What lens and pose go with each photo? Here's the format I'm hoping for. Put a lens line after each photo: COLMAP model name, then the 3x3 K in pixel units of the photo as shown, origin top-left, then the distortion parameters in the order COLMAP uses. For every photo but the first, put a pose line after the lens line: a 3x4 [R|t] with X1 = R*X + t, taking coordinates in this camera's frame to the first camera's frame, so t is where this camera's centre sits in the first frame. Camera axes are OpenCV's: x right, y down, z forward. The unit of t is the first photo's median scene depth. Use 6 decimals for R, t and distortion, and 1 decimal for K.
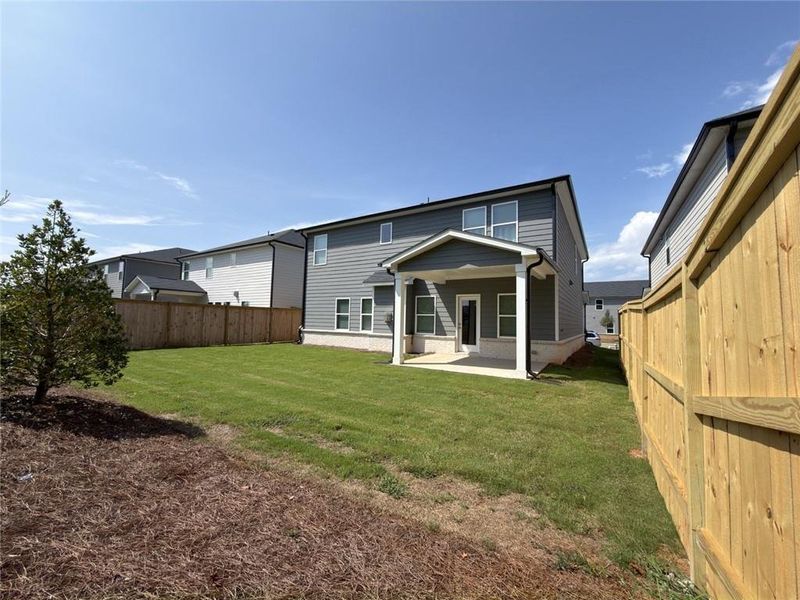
lens RADIAL K [[324.7, 0, 400.0], [0, 324.7, 295.0], [0, 0, 1]] dist [0.001997, -0.000122]
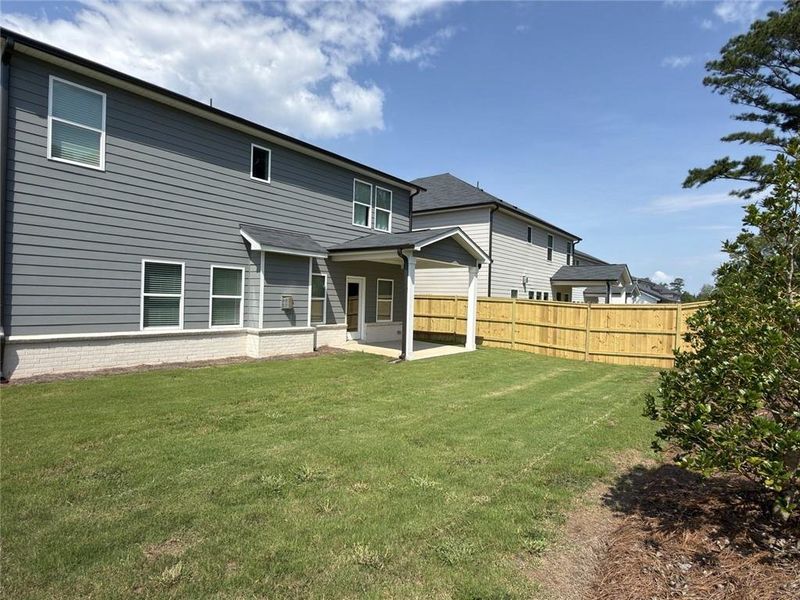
lens RADIAL K [[407.0, 0, 399.7], [0, 407.0, 304.1], [0, 0, 1]] dist [0.000762, -0.000105]
pose [[0.128701, -0.017630, 0.991527, -0.776525], [-0.087076, 0.995779, 0.029008, 0.026882], [-0.987853, -0.090072, 0.126622, 0.634010]]
